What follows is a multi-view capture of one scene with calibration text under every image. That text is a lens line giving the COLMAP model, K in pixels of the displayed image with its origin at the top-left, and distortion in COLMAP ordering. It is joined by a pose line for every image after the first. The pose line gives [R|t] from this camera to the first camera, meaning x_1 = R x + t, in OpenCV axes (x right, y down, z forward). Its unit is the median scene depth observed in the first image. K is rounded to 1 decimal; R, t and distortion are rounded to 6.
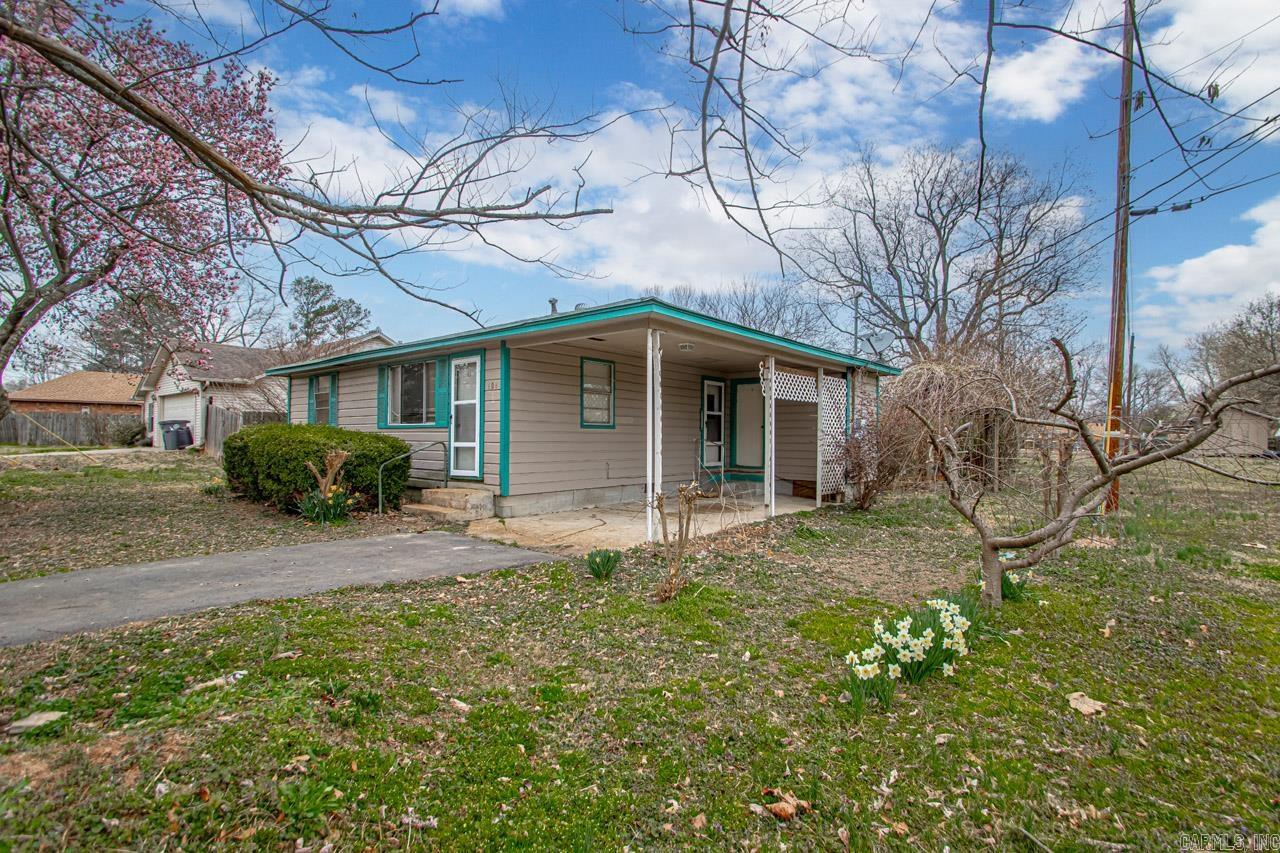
lens RADIAL K [[577.6, 0, 640.4], [0, 577.6, 413.3], [0, 0, 1]] dist [0.013808, -0.018122]
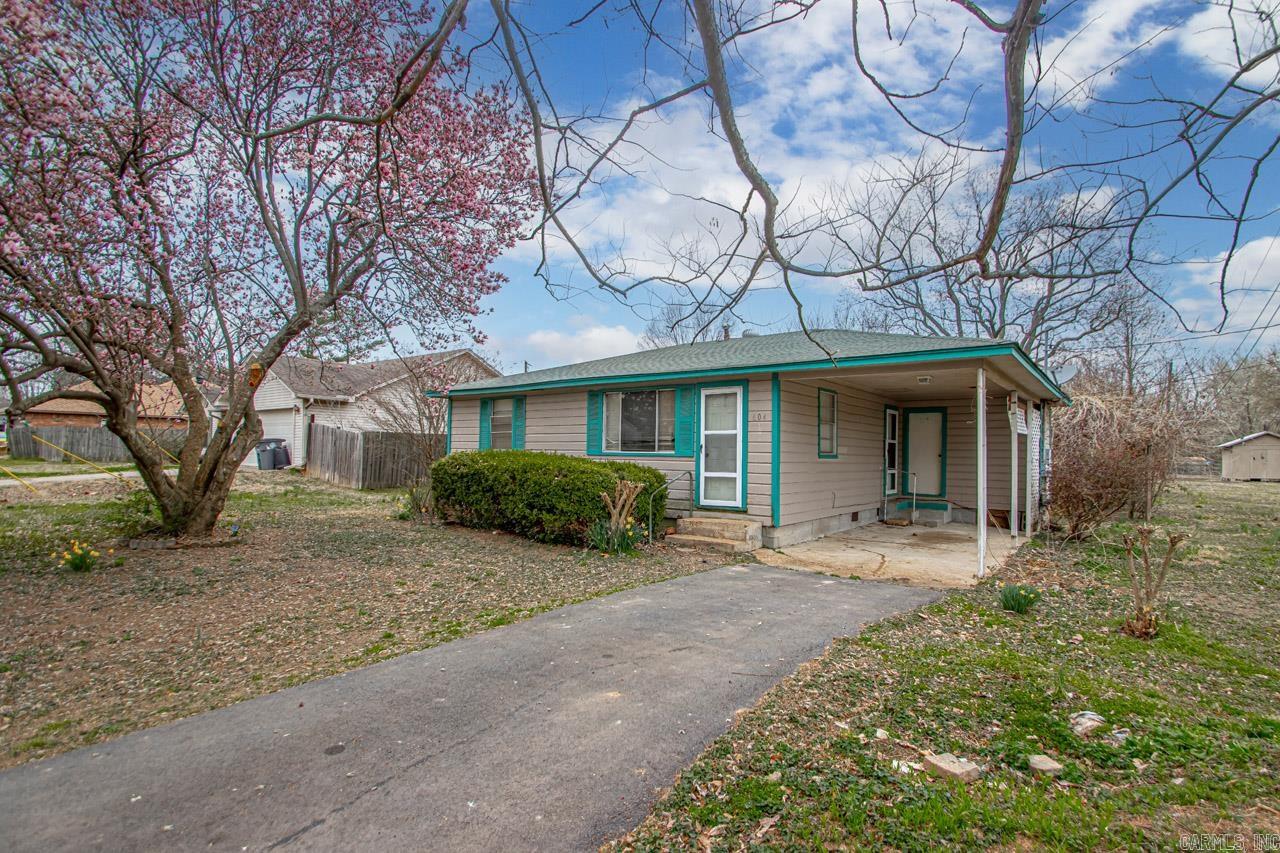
lens RADIAL K [[595.5, 0, 654.3], [0, 595.5, 427.2], [0, 0, 1]] dist [0.019458, -0.020695]
pose [[0.998387, 0.012182, 0.055444, -0.463015], [-0.012051, 0.999924, -0.002699, -0.023267], [-0.055473, 0.002027, 0.998458, -0.022763]]
